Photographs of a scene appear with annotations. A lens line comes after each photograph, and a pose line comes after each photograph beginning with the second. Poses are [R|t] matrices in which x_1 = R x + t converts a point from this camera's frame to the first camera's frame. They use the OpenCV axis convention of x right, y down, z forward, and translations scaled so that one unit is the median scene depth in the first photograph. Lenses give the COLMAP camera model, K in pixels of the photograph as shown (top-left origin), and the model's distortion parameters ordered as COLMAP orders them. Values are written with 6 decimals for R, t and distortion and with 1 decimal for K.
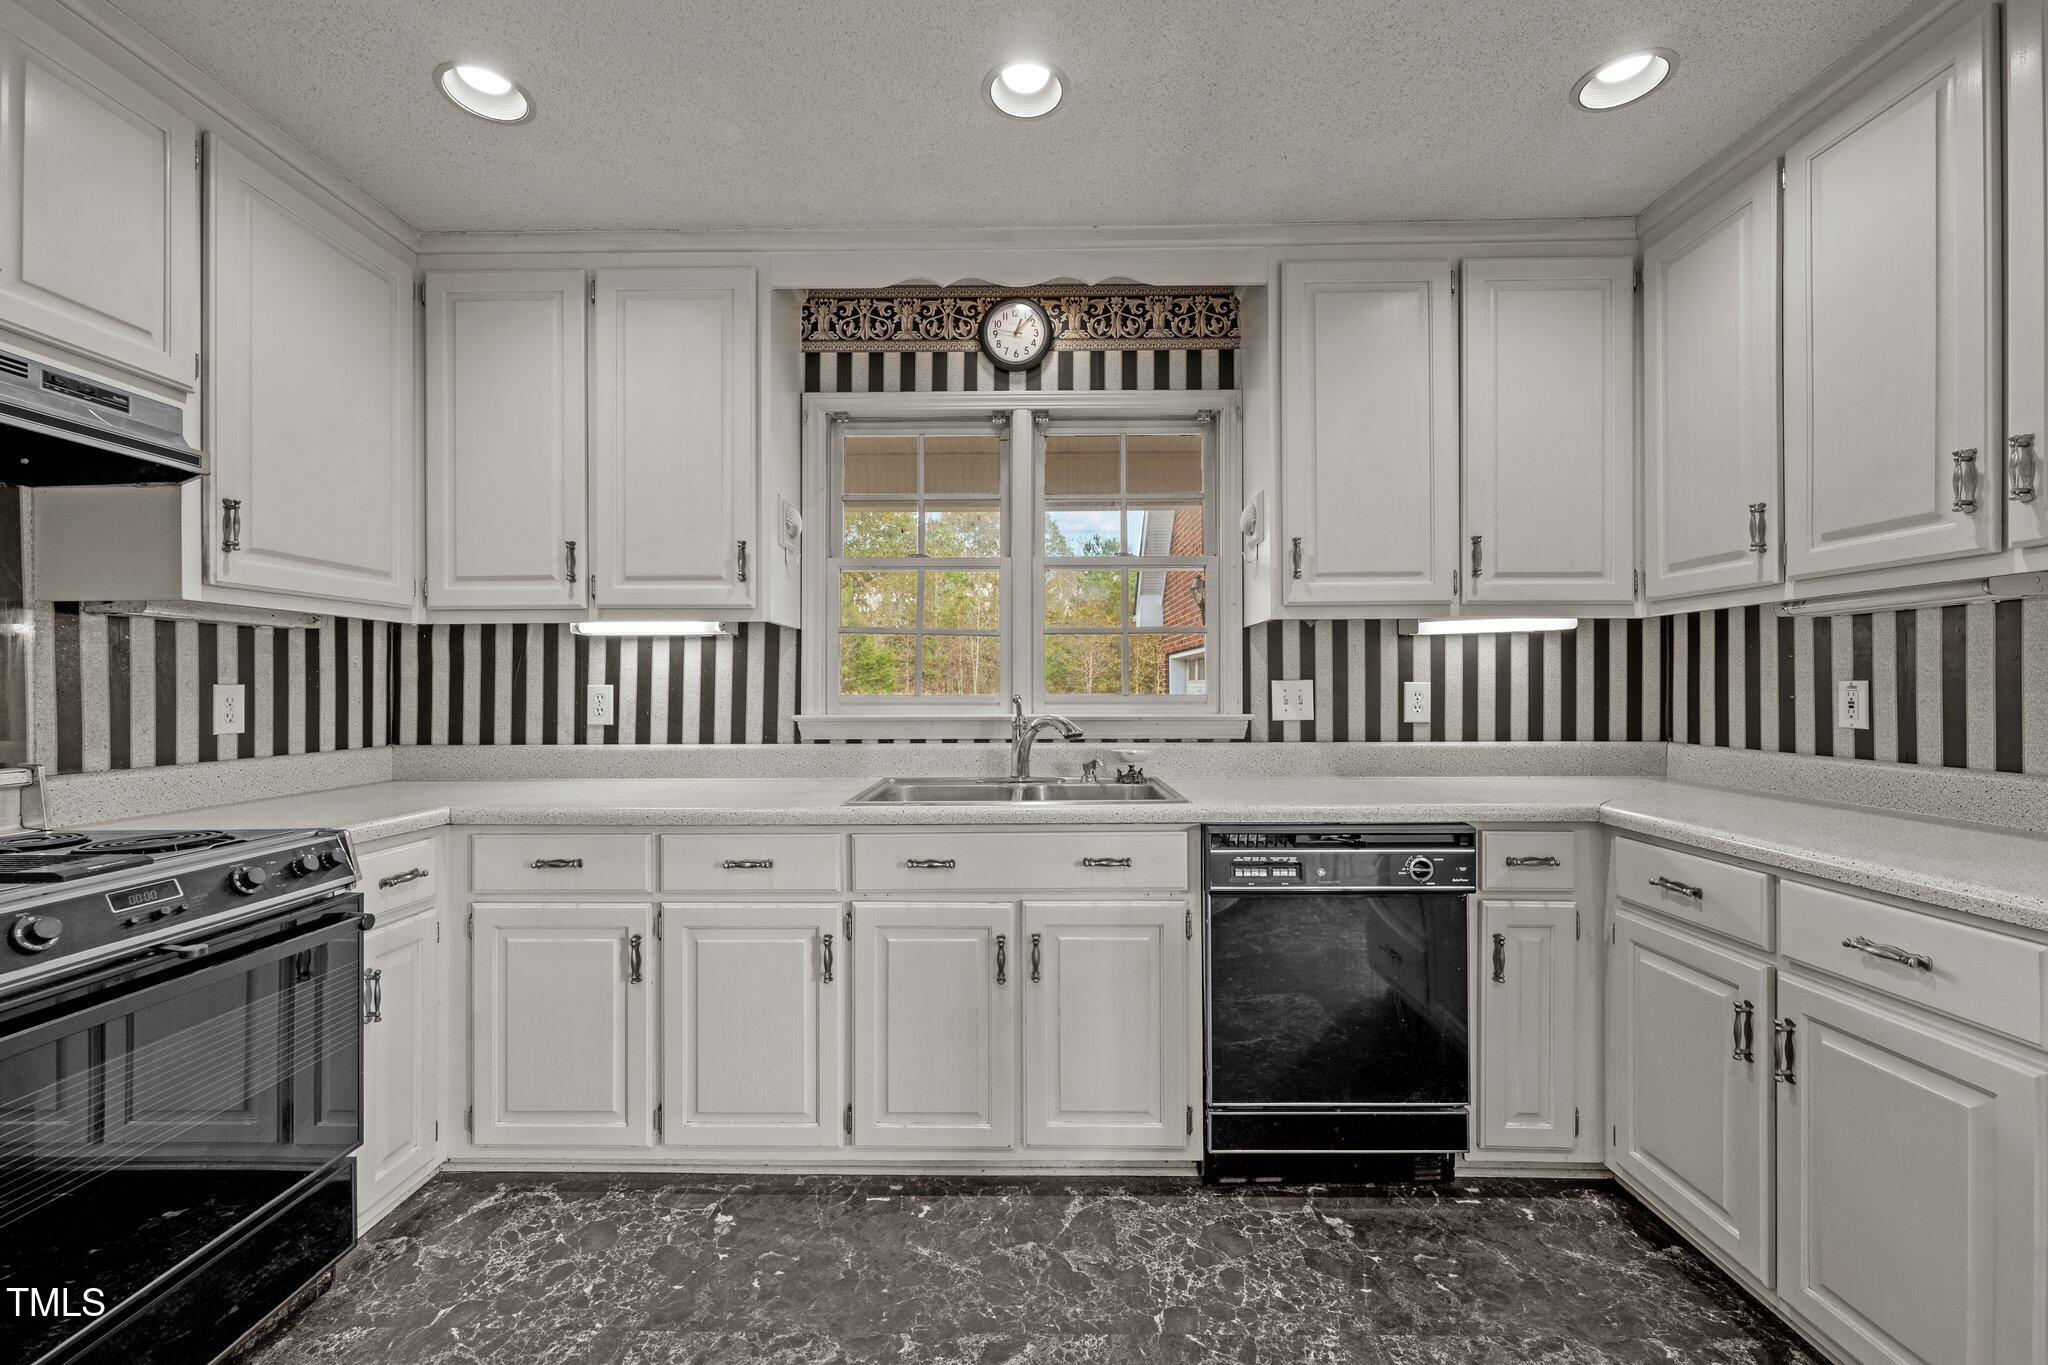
lens RADIAL K [[842.8, 0, 1020.4], [0, 842.8, 689.8], [0, 0, 1]] dist [0.001302, 0.000252]
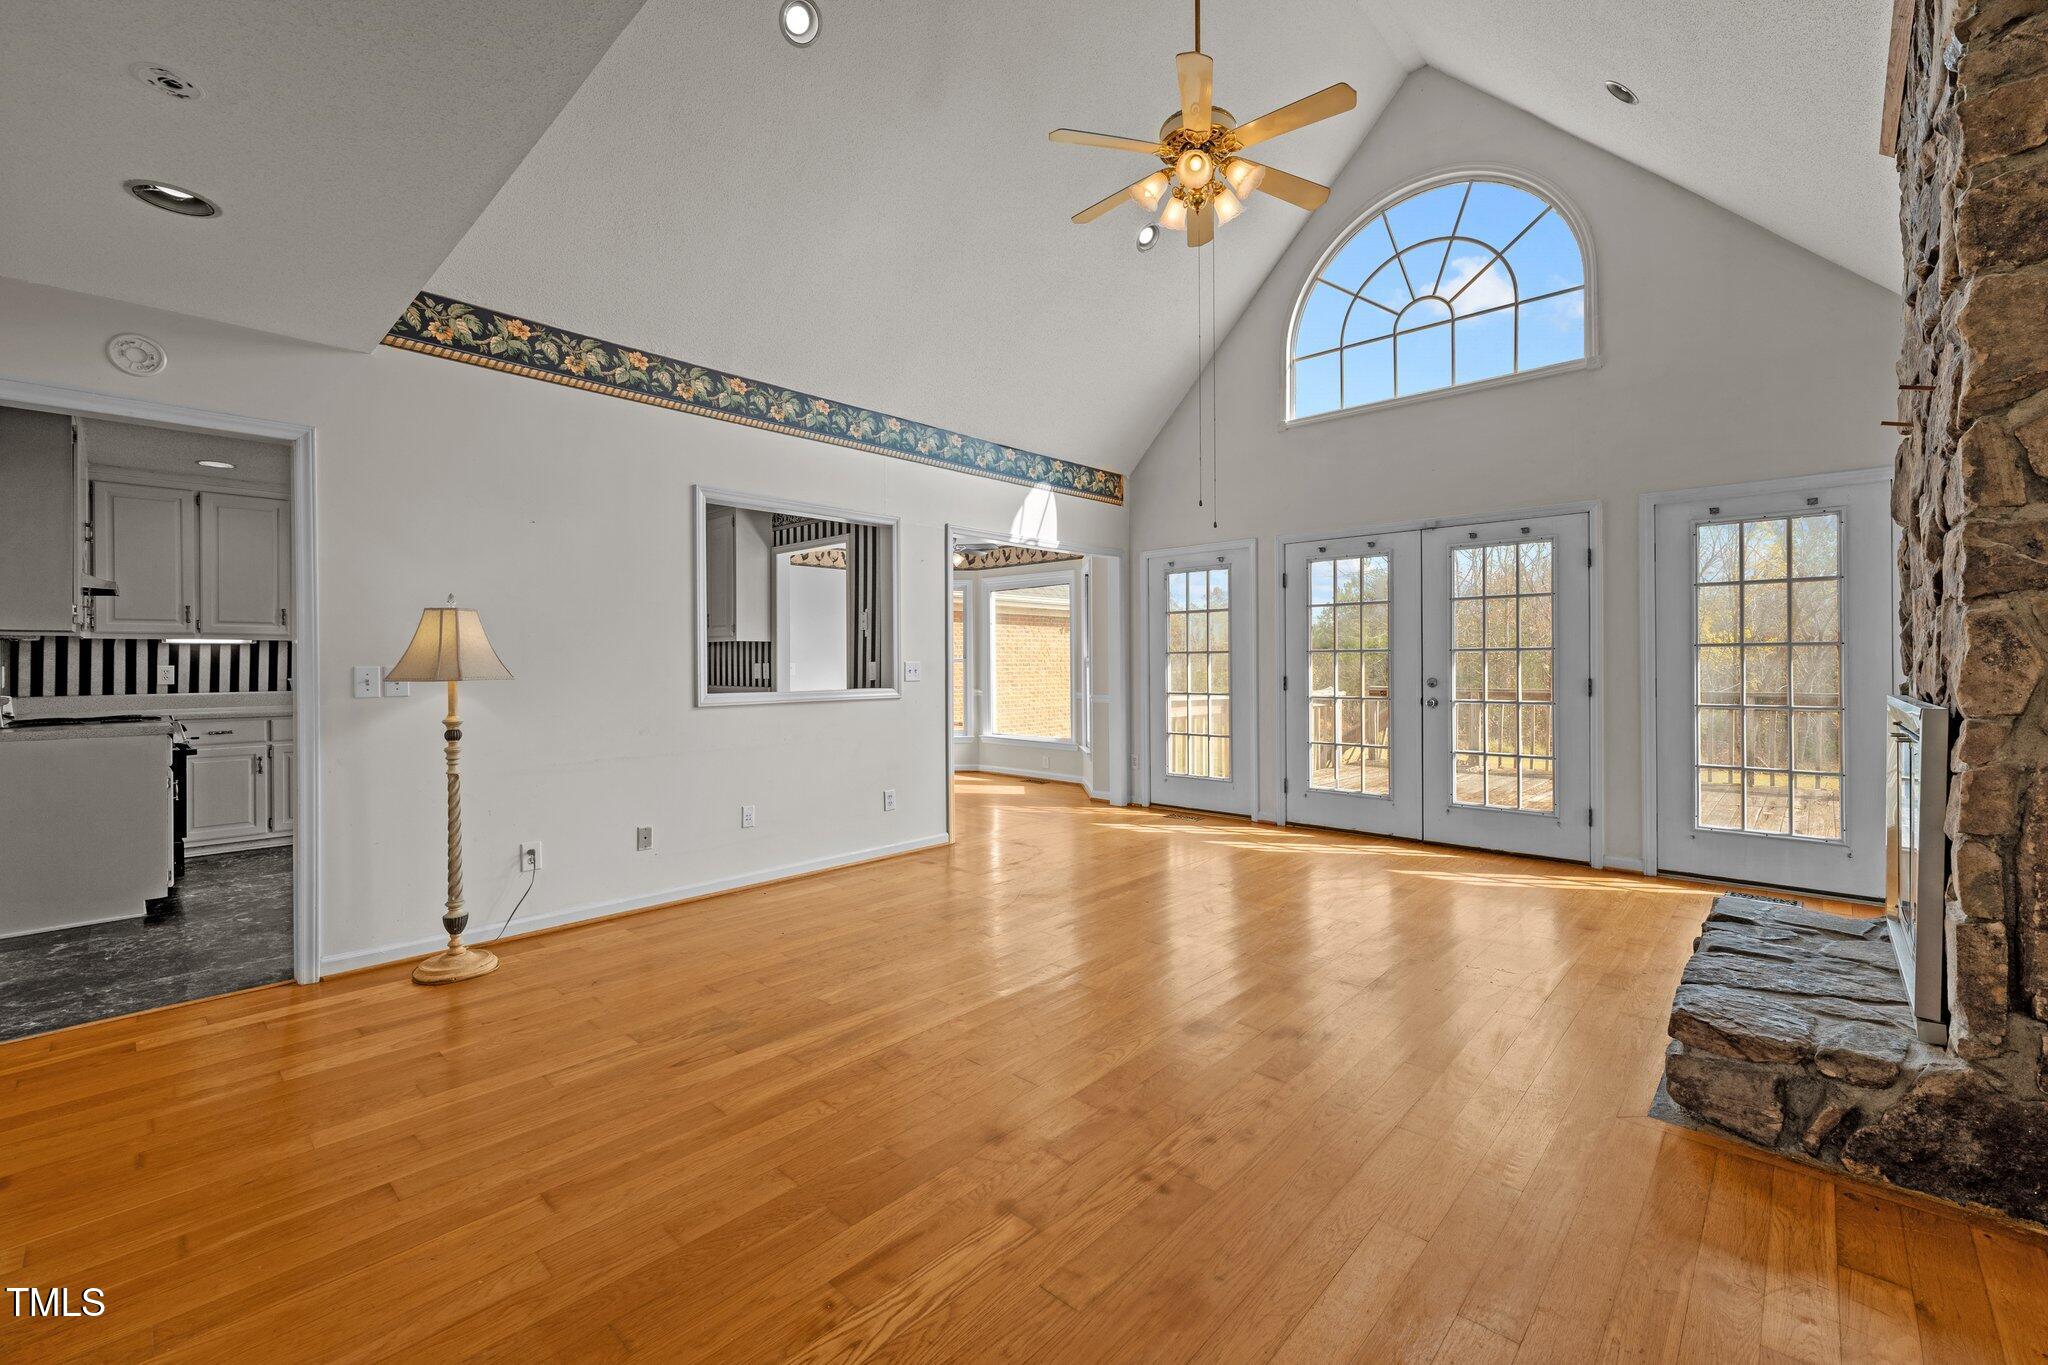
lens RADIAL K [[838.6, 0, 1025.6], [0, 838.6, 661.4], [0, 0, 1]] dist [-0.000614, -0.000594]
pose [[0.669195, 0.001081, 0.743086, -0.653363], [0.002526, 0.999990, -0.003730, -0.003931], [-0.743082, 0.004373, 0.669186, -2.166329]]
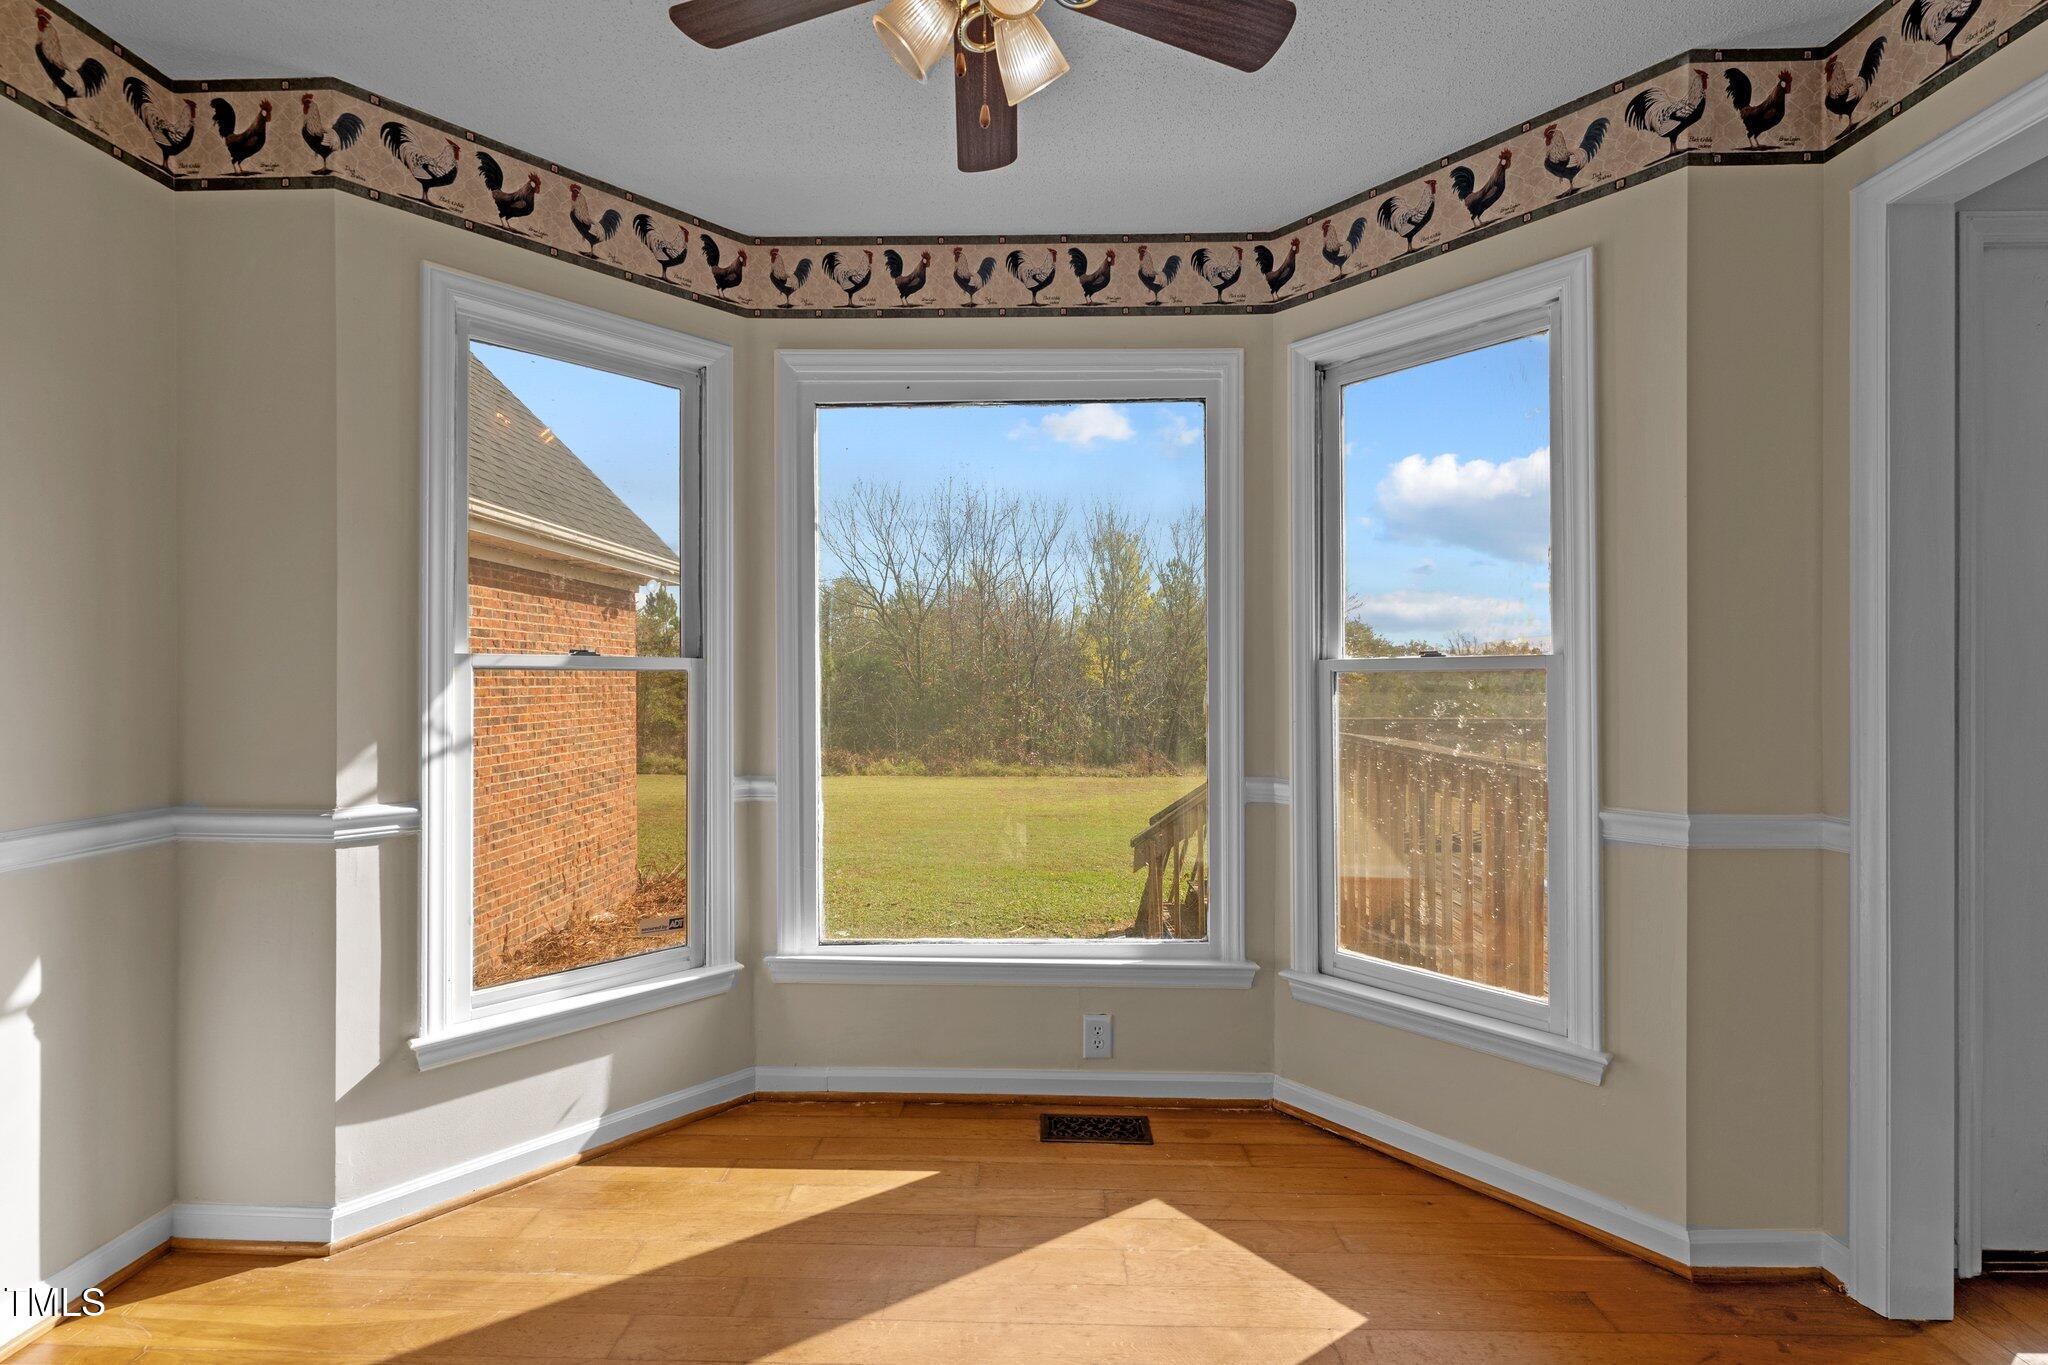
lens RADIAL K [[834.2, 0, 1020.9], [0, 834.2, 677.1], [0, 0, 1]] dist [0.001308, -0.000881]
pose [[0.011957, 0.005934, 0.999911, 1.013881], [-0.001102, 0.999982, -0.005922, -0.003770], [-0.999928, -0.001031, 0.011963, 0.161348]]
